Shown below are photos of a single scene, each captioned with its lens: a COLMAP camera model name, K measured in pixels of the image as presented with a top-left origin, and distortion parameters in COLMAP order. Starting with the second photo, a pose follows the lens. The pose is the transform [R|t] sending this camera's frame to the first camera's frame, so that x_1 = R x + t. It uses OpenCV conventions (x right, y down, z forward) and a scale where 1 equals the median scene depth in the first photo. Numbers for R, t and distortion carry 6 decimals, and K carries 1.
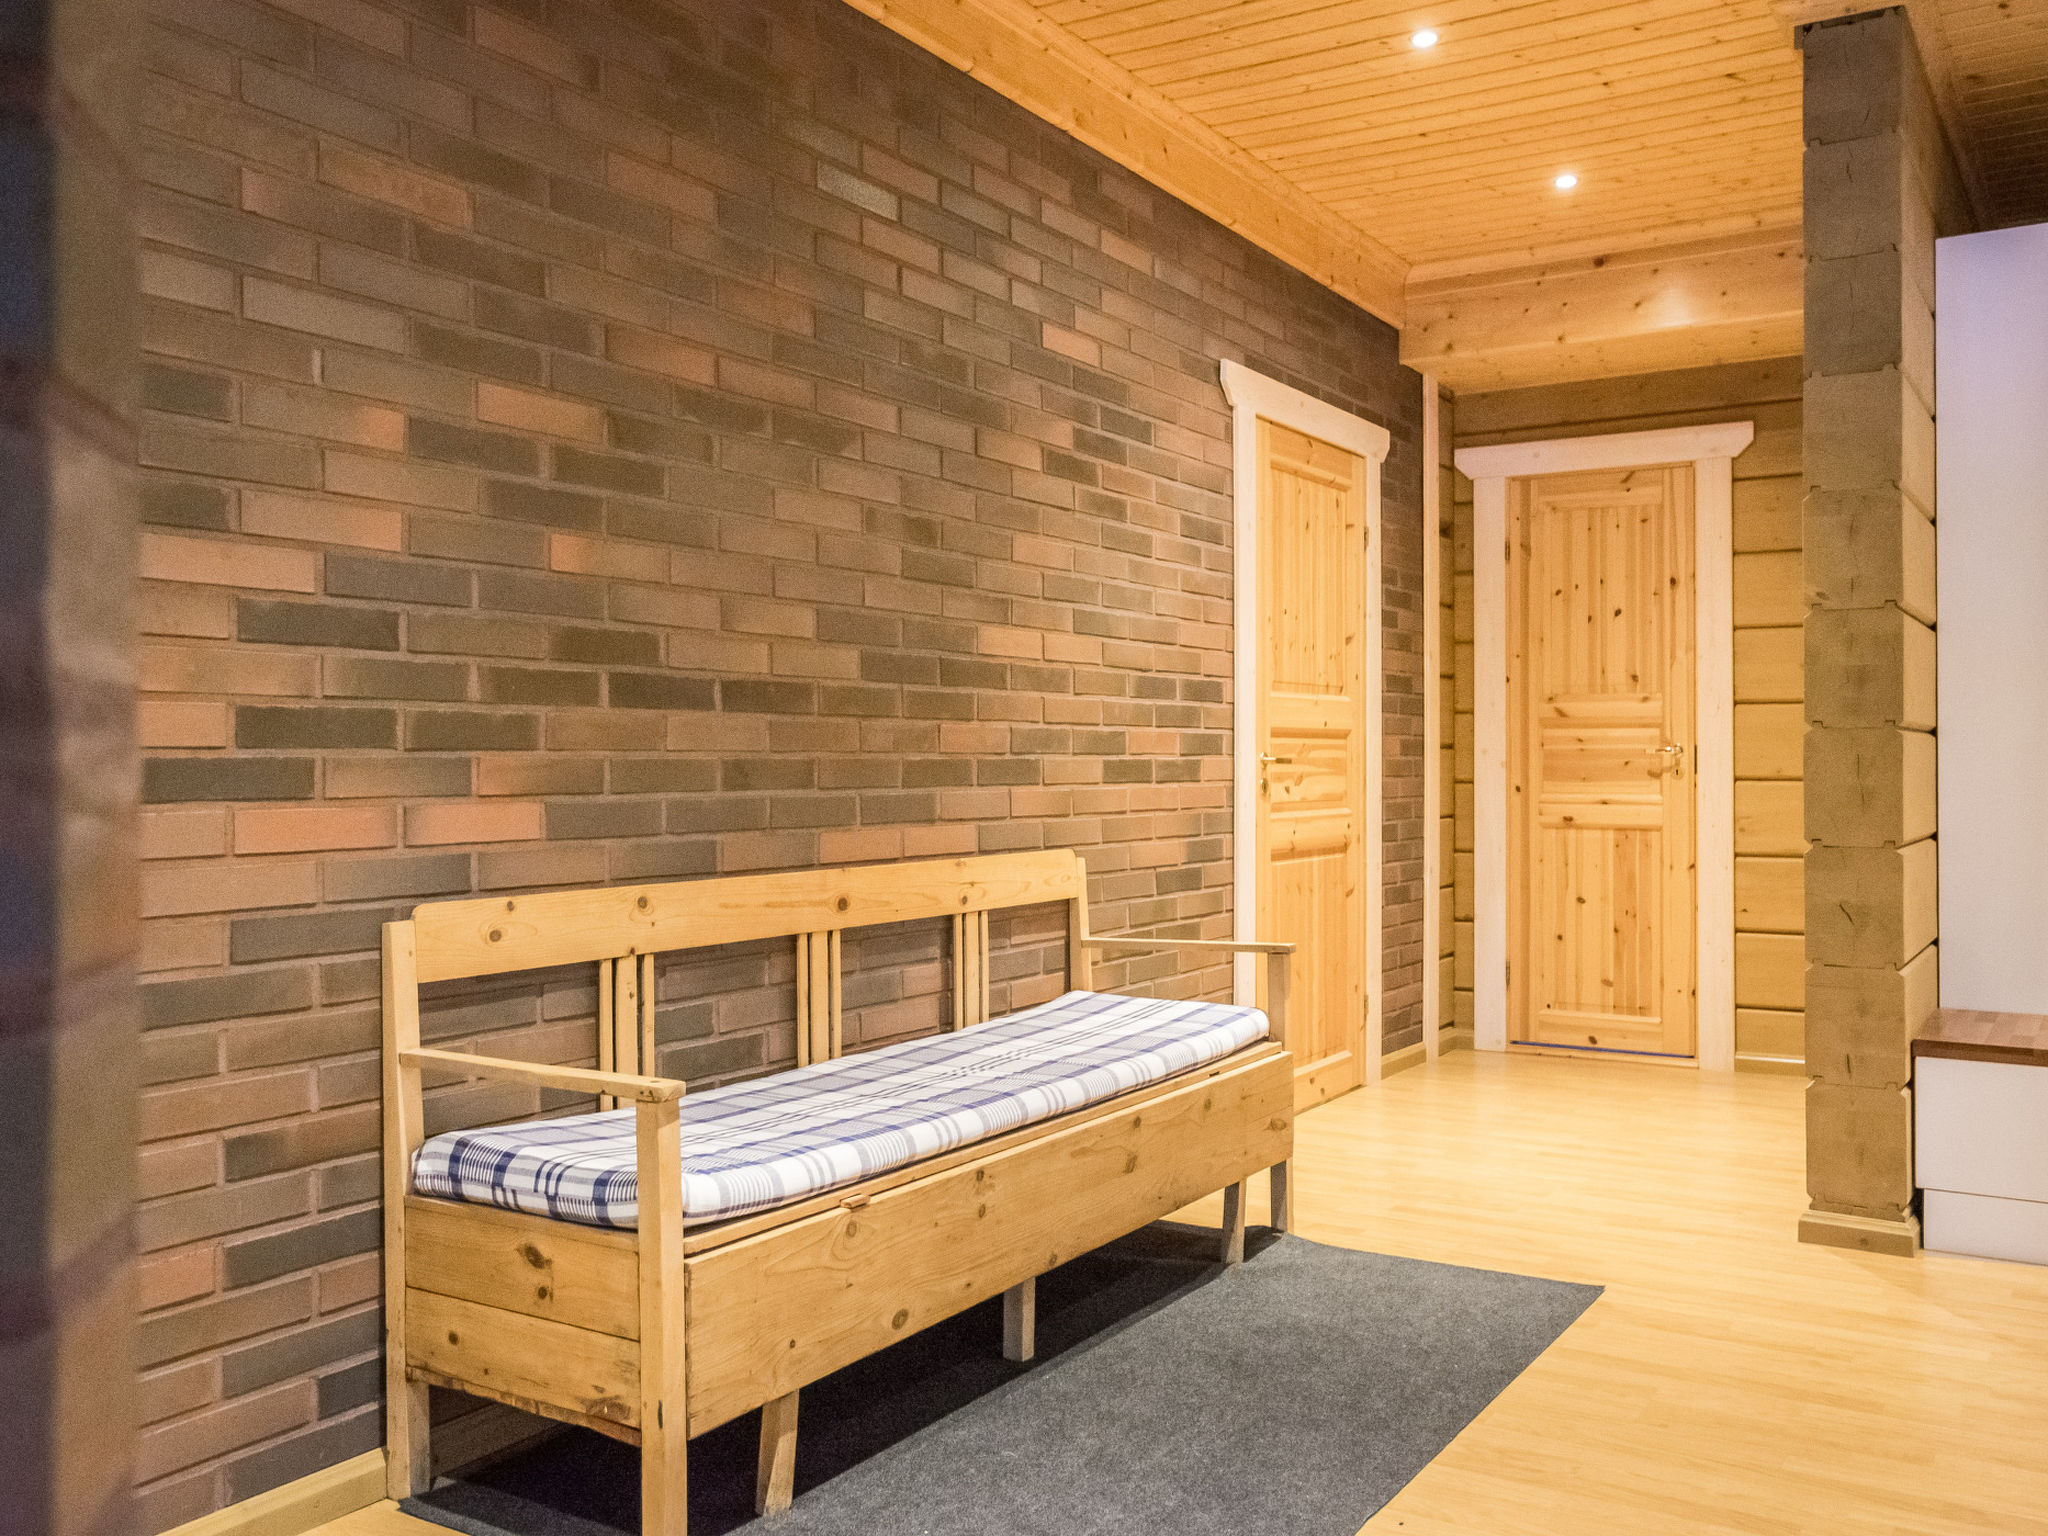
lens RADIAL K [[1782.7, 0, 1005.7], [0, 1782.7, 752.9], [0, 0, 1]] dist [-0.008622, 0.036733]
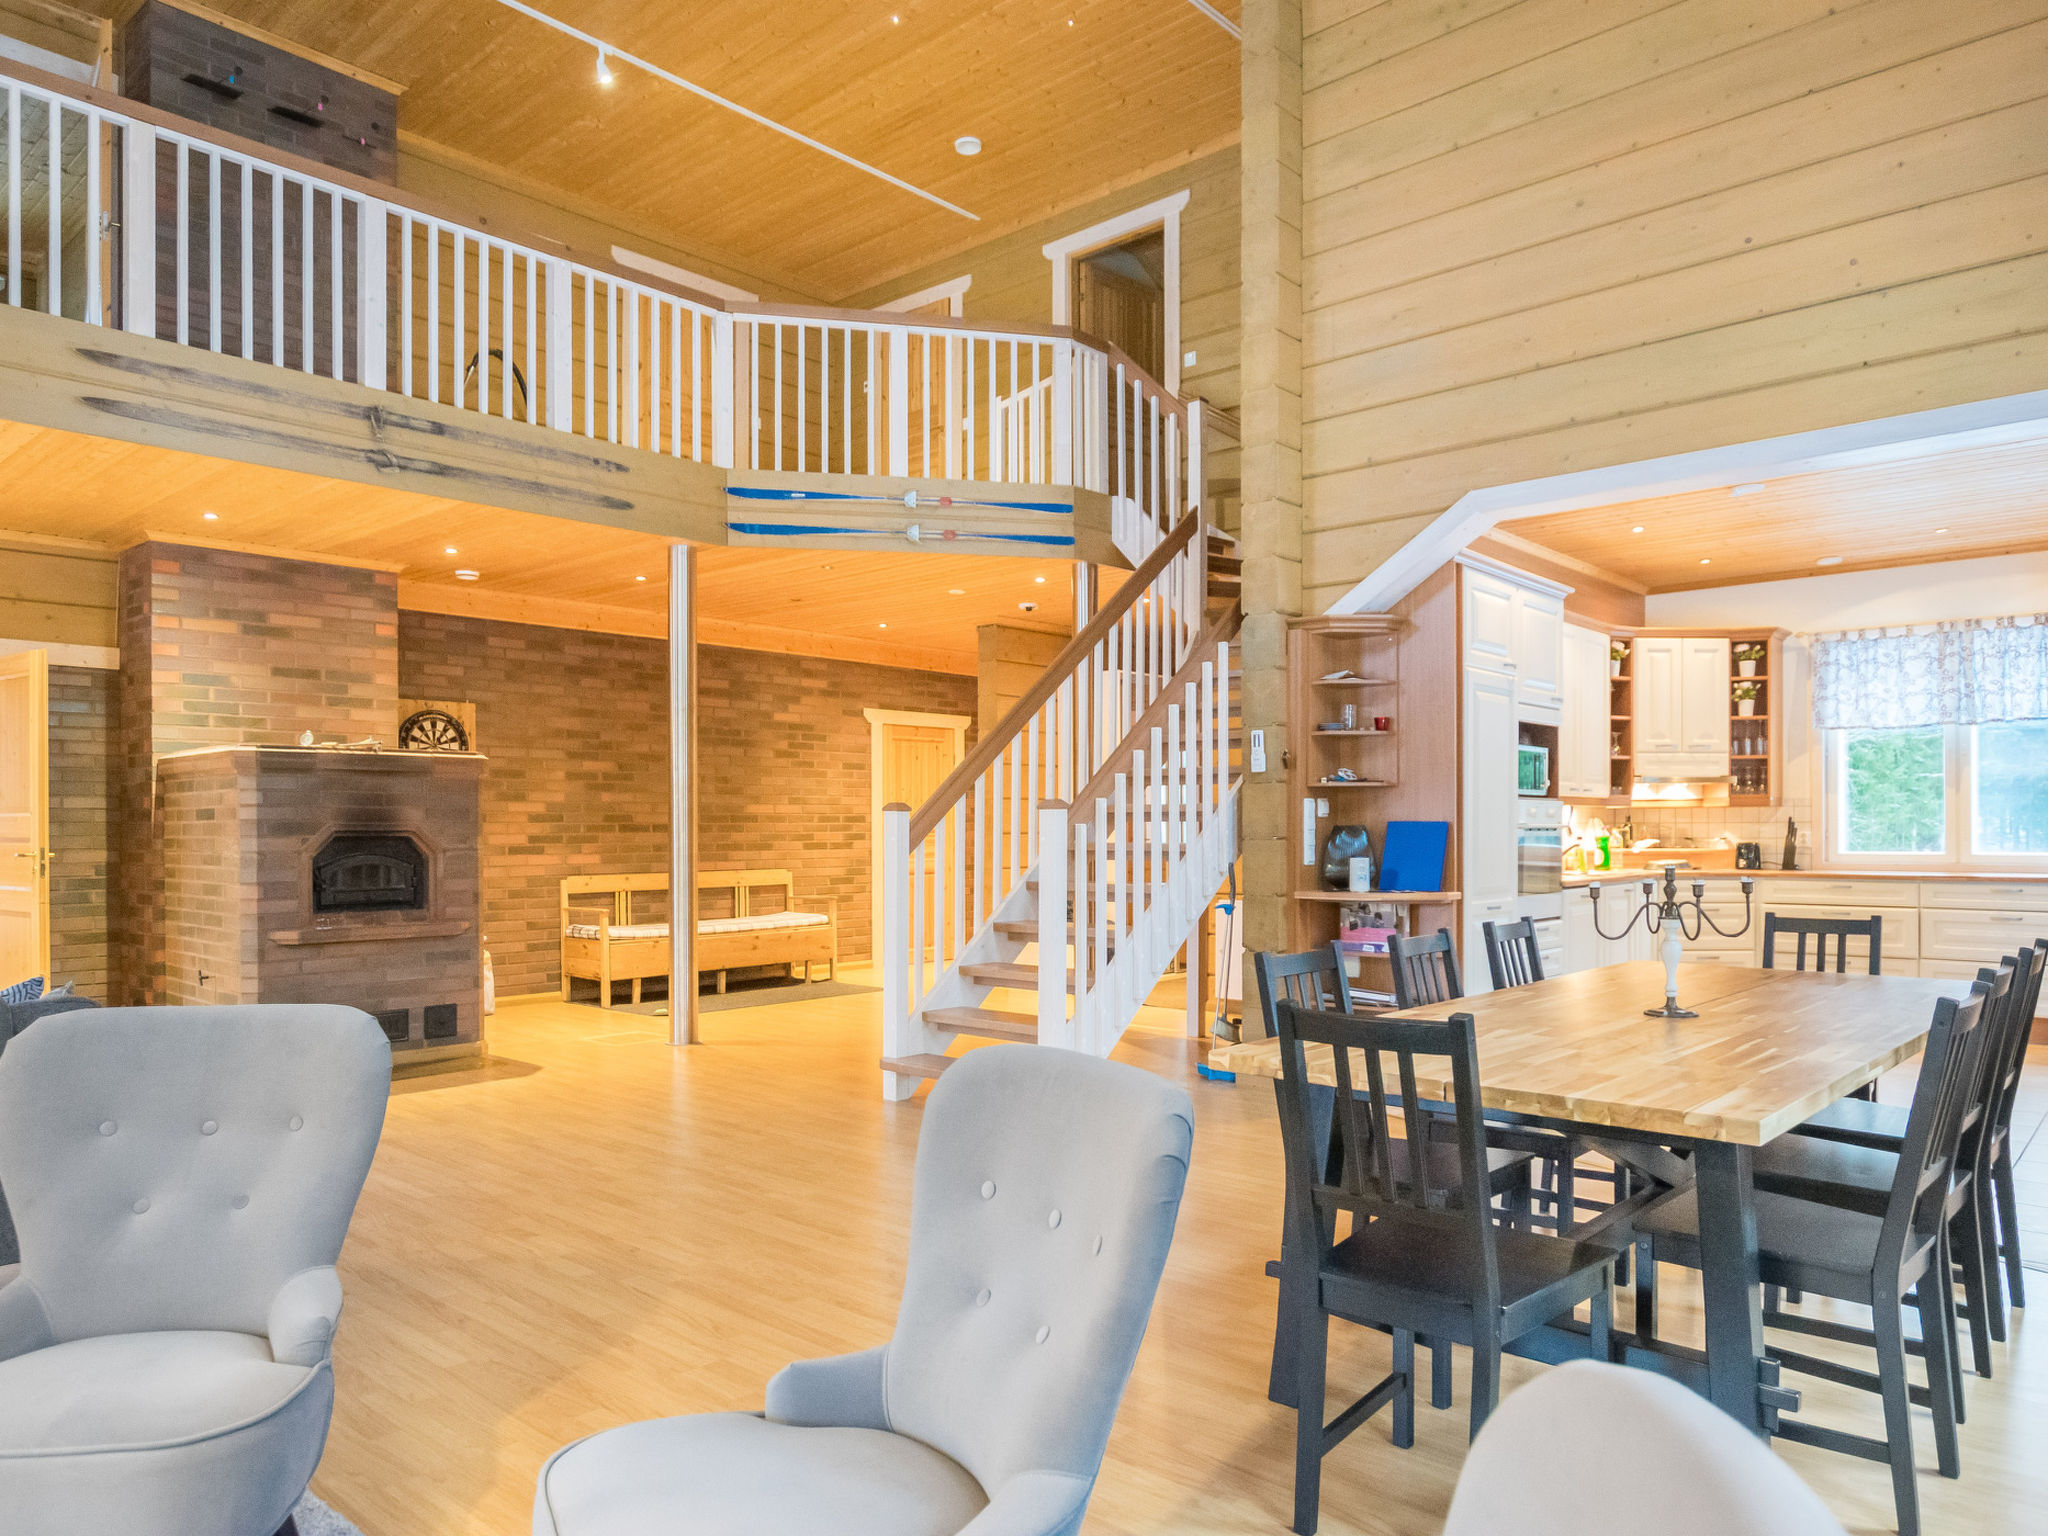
lens RADIAL K [[1351.0, 0, 1008.3], [0, 1351.0, 834.1], [0, 0, 1]] dist [-0.008901, 0.002130]
pose [[0.986994, -0.003568, -0.160715, 0.949907], [0.005116, 0.999944, 0.009221, -0.036721], [0.160673, -0.009924, 0.986958, -1.588045]]
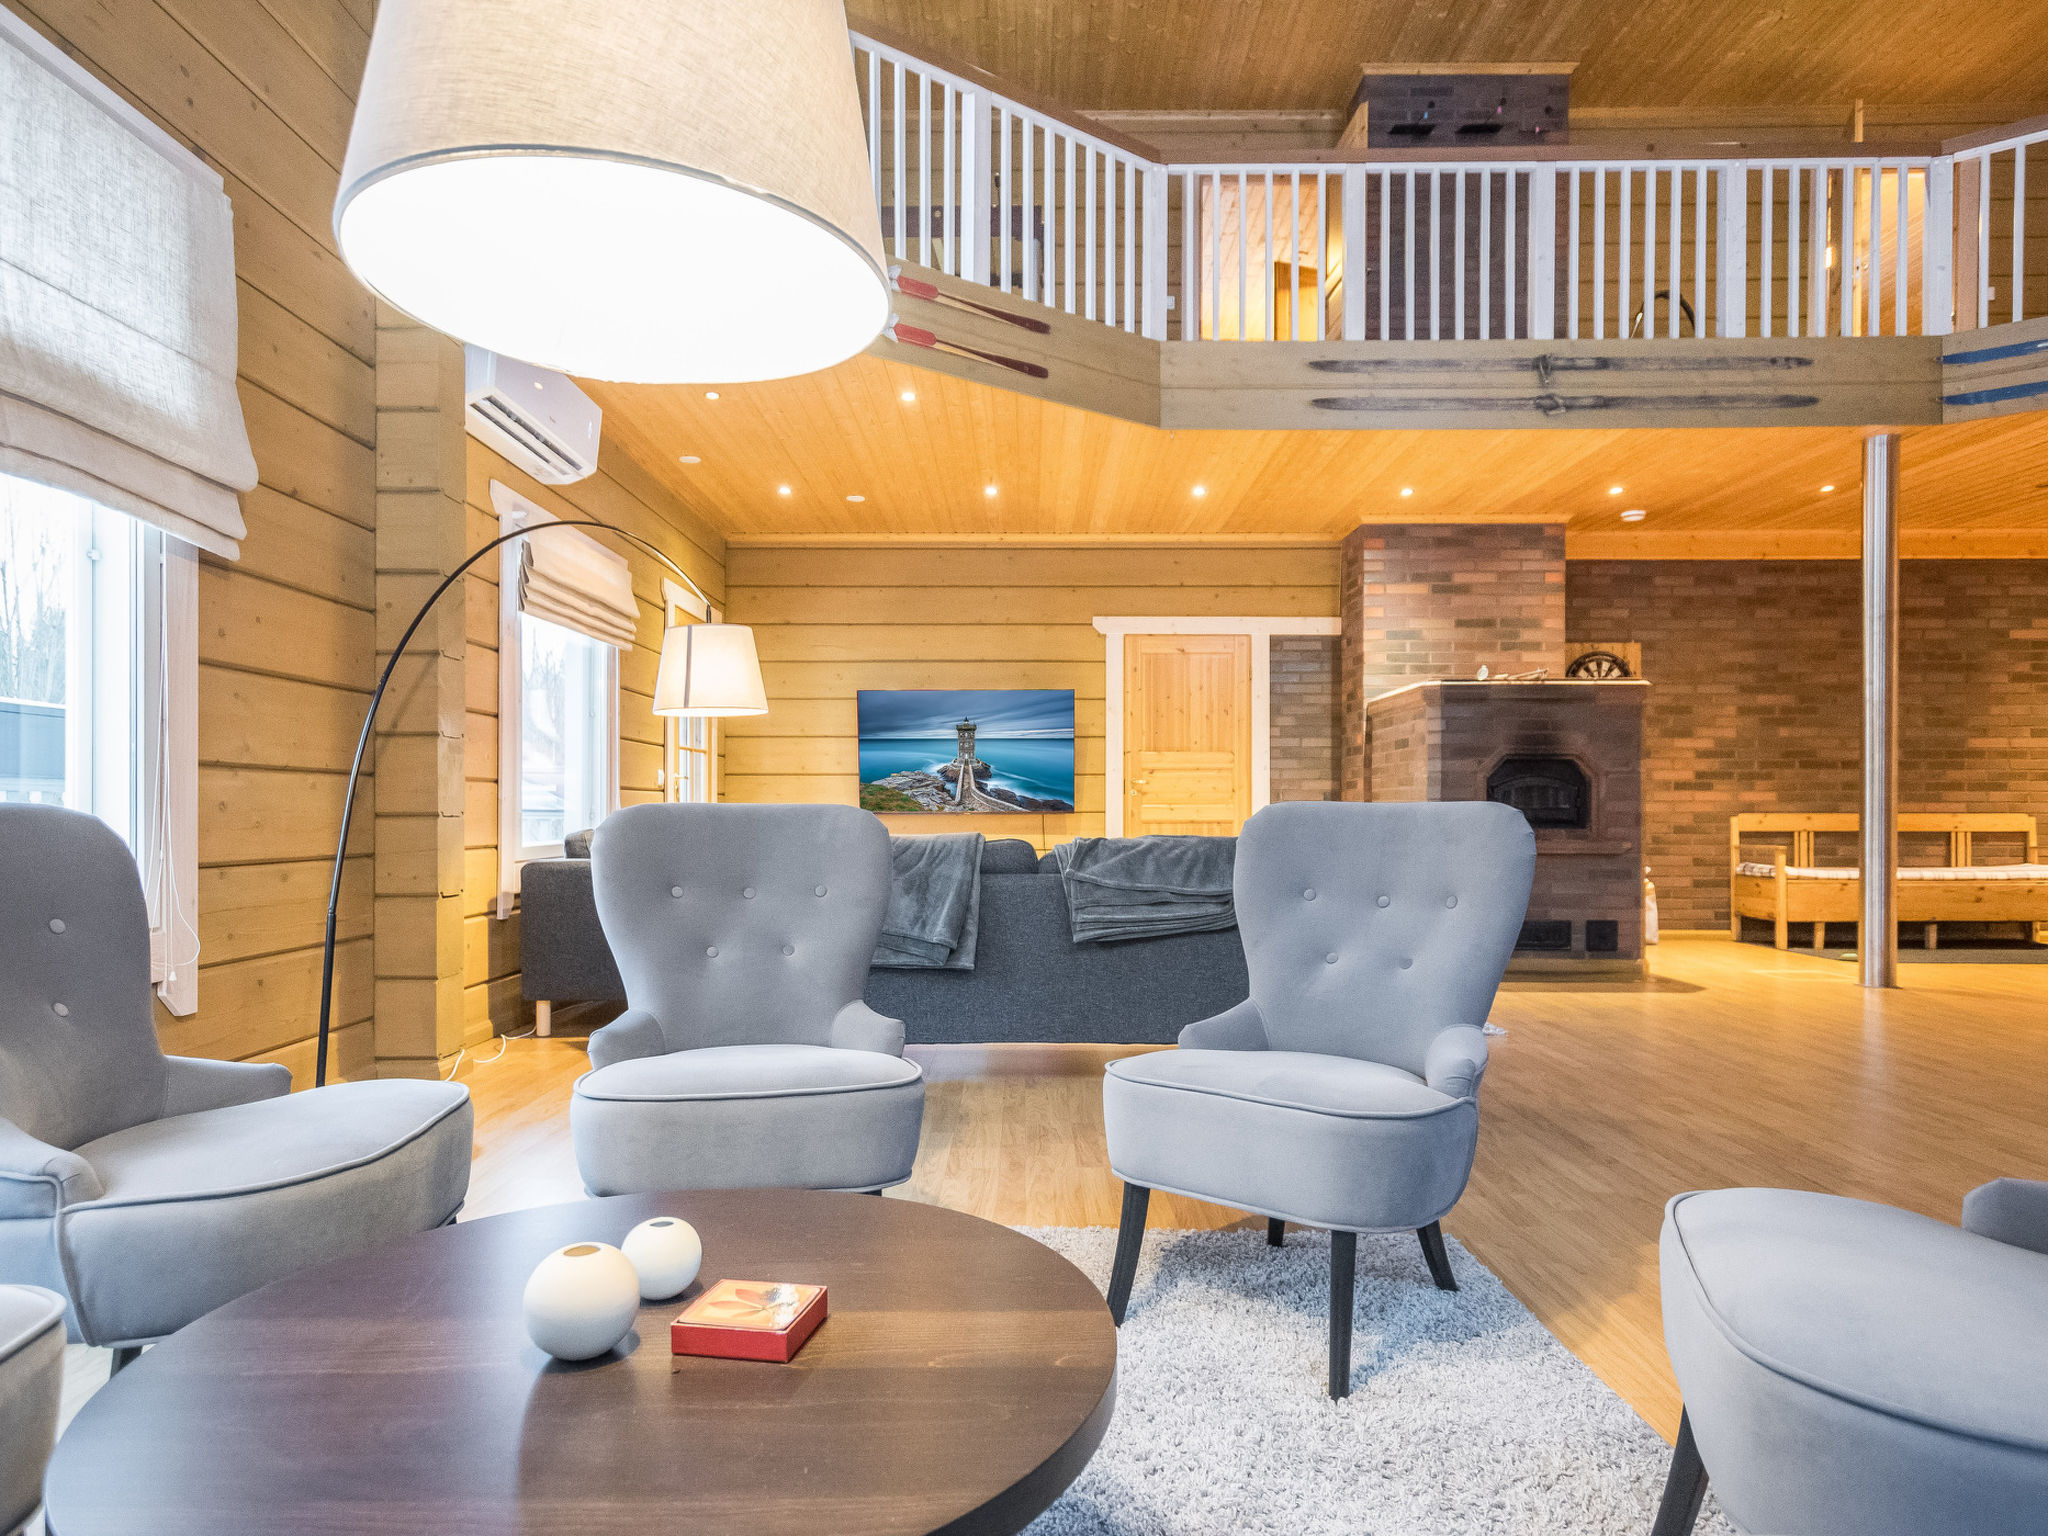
lens RADIAL K [[1244.0, 0, 1011.8], [0, 1244.0, 810.0], [0, 0, 1]] dist [0.006288, 0.003583]
pose [[0.532938, 0.000958, -0.846154, 0.951642], [0.002256, 0.999994, 0.002553, 0.043328], [0.846151, -0.003270, 0.532933, -1.569814]]
